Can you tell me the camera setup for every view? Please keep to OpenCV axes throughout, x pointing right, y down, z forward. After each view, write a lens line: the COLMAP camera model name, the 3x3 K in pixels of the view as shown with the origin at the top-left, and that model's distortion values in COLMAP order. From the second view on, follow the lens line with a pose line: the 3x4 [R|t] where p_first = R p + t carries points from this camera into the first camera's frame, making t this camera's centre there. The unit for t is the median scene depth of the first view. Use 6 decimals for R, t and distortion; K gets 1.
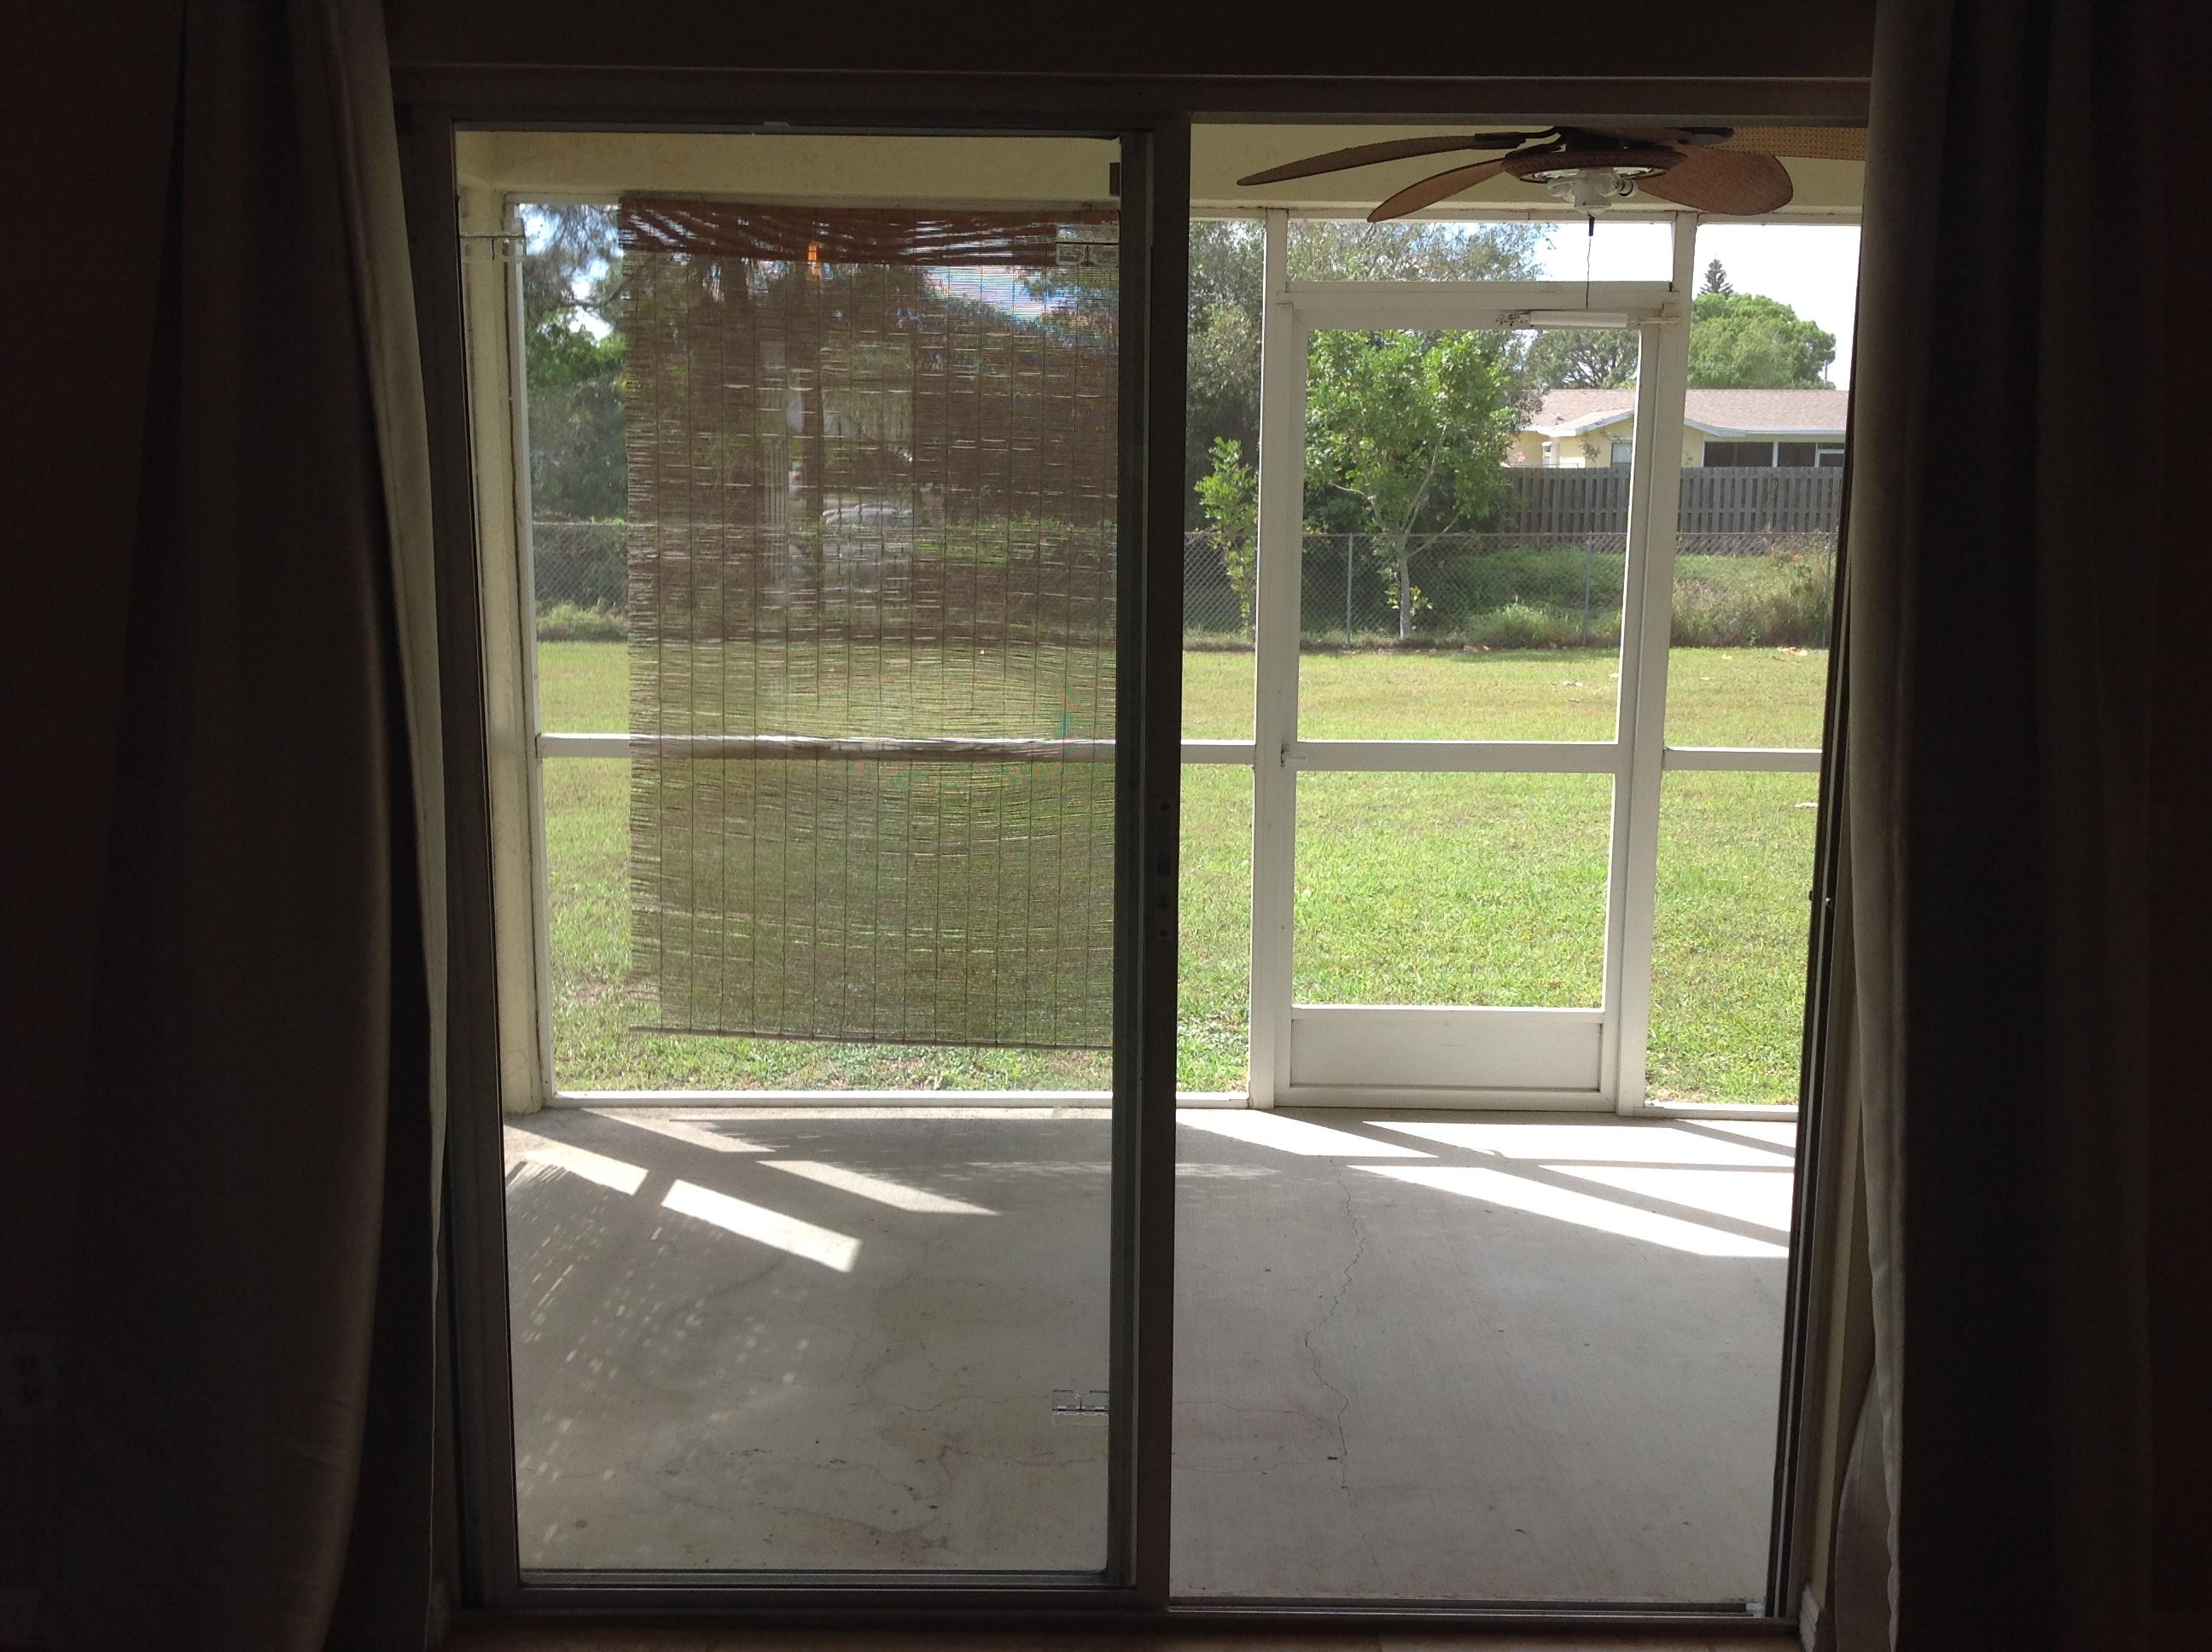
lens RADIAL K [[2120.3, 0, 1135.9], [0, 2120.3, 824.0], [0, 0, 1]] dist [0.230444, -0.460753]
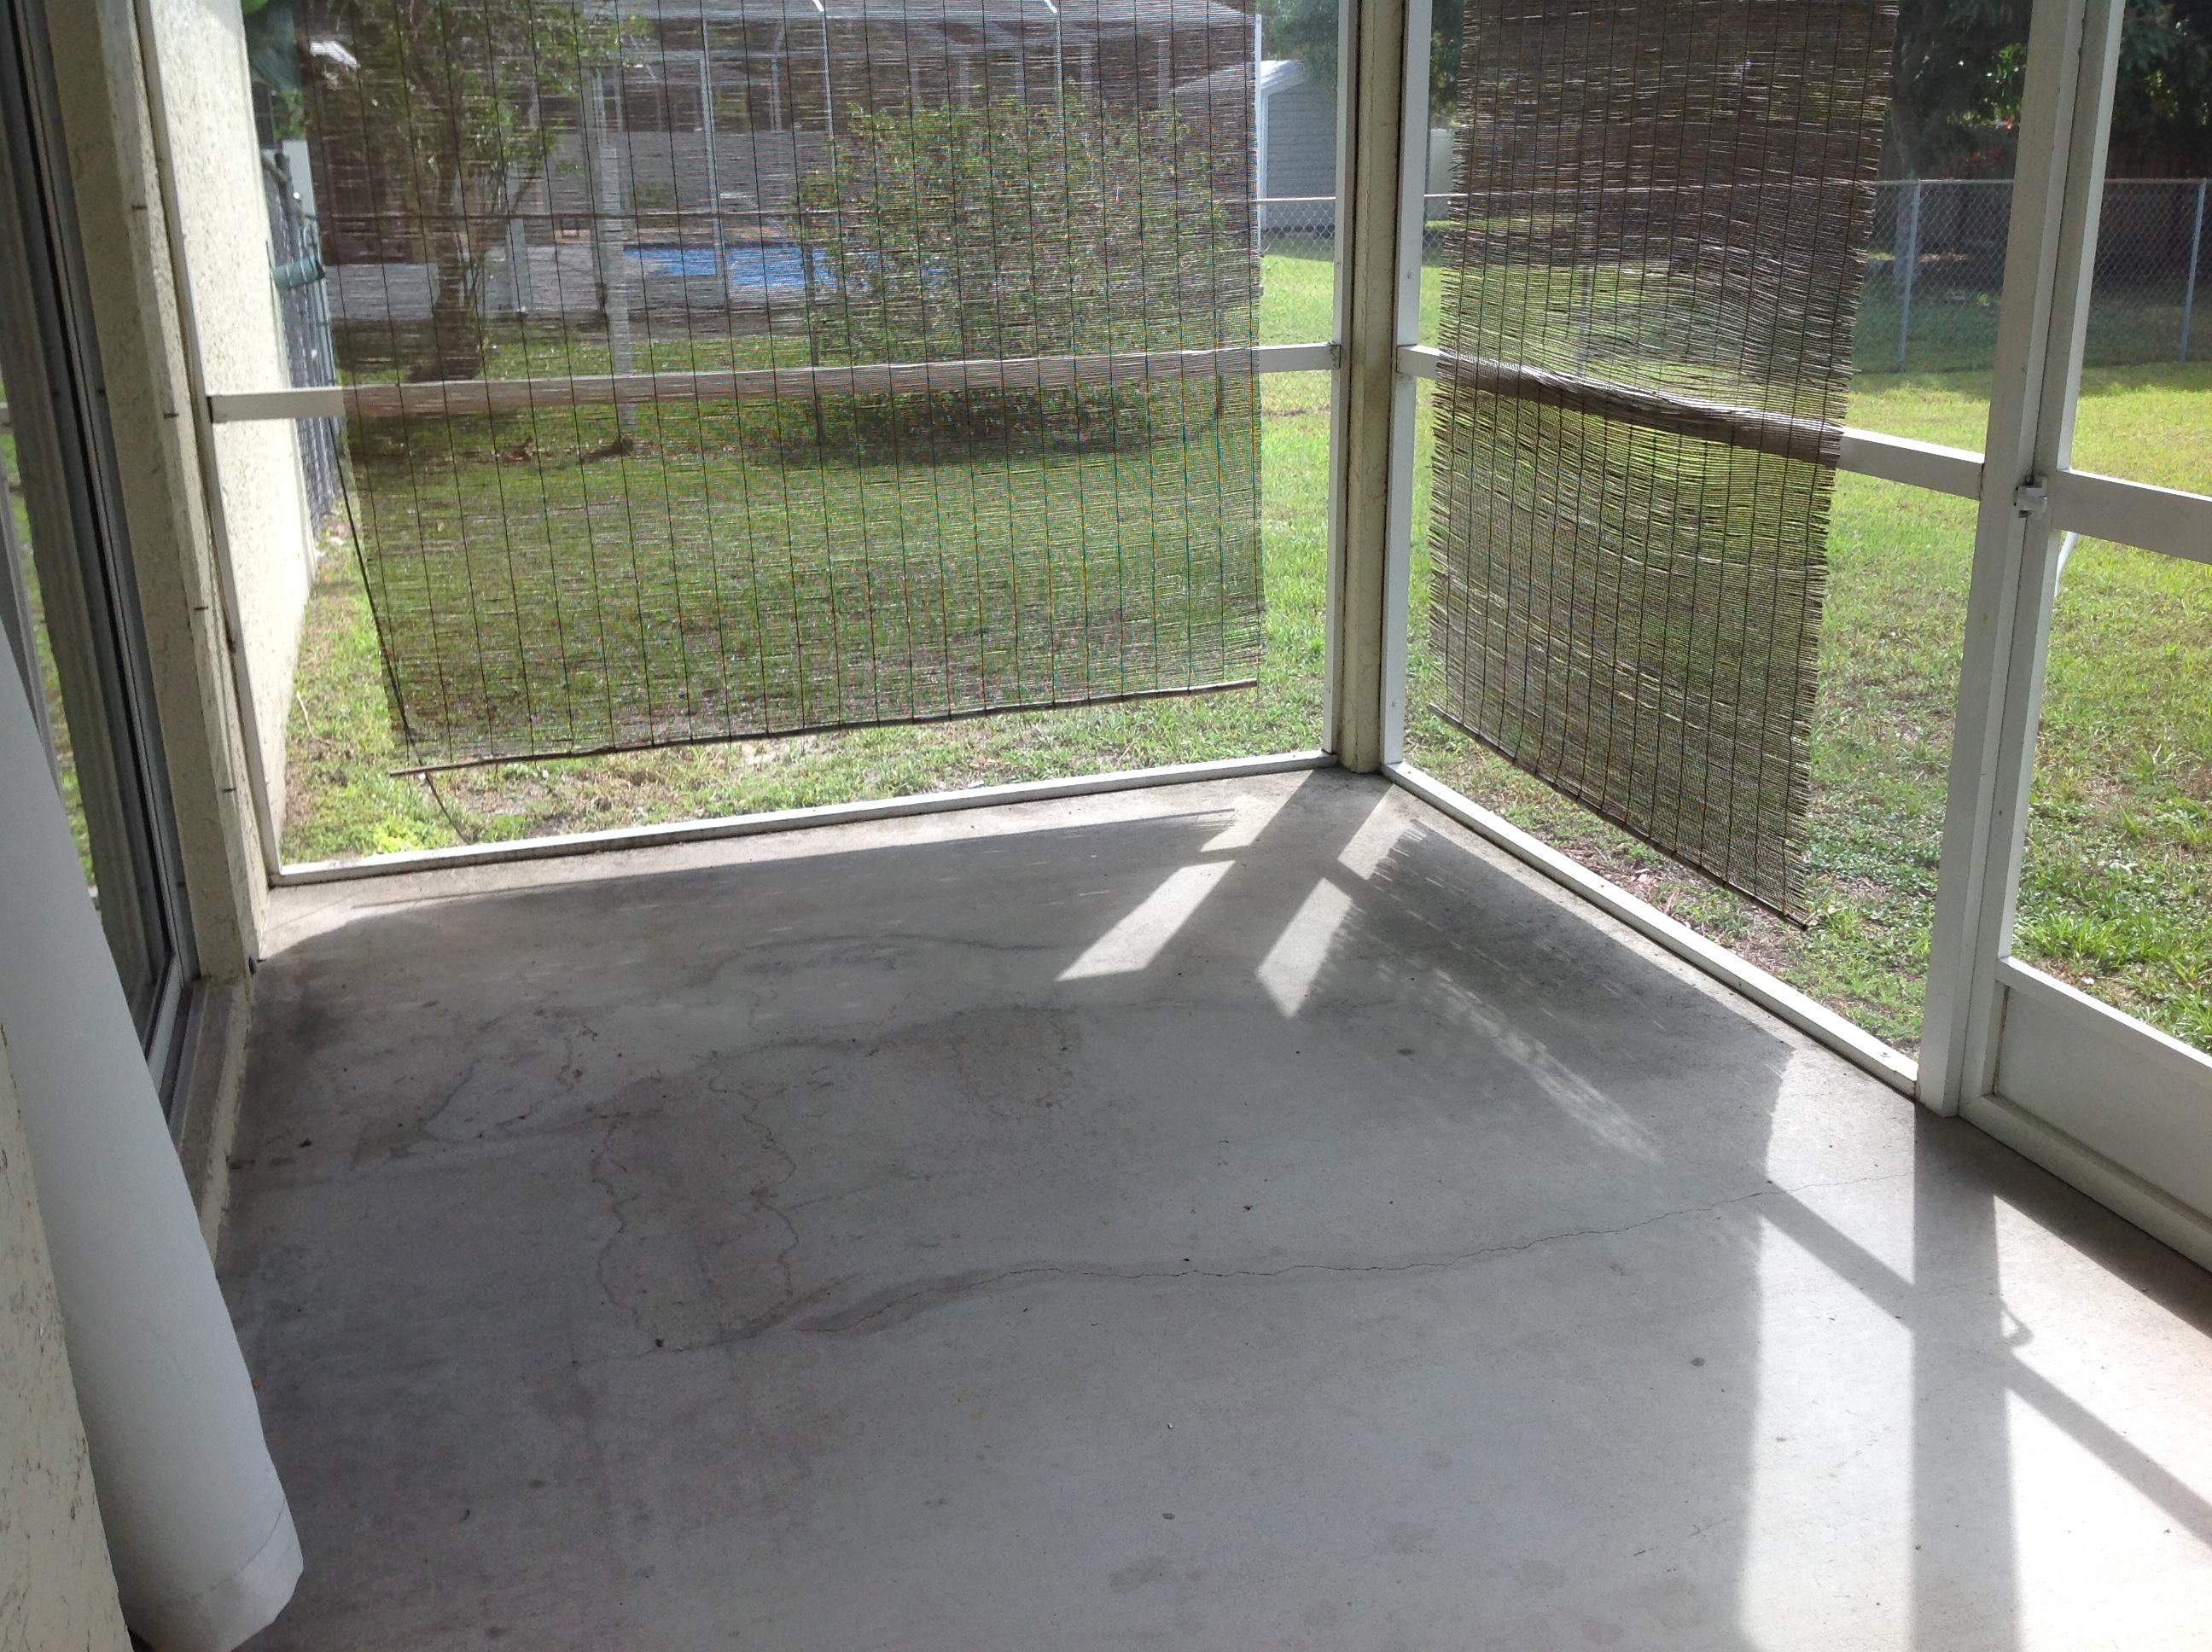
lens RADIAL K [[2120.3, 0, 1135.9], [0, 2120.3, 824.0], [0, 0, 1]] dist [0.230444, -0.460753]
pose [[0.316620, 0.285383, -0.904604, 0.531643], [-0.150425, 0.956706, 0.249170, -0.056707], [0.936549, 0.057183, 0.345841, 0.628136]]
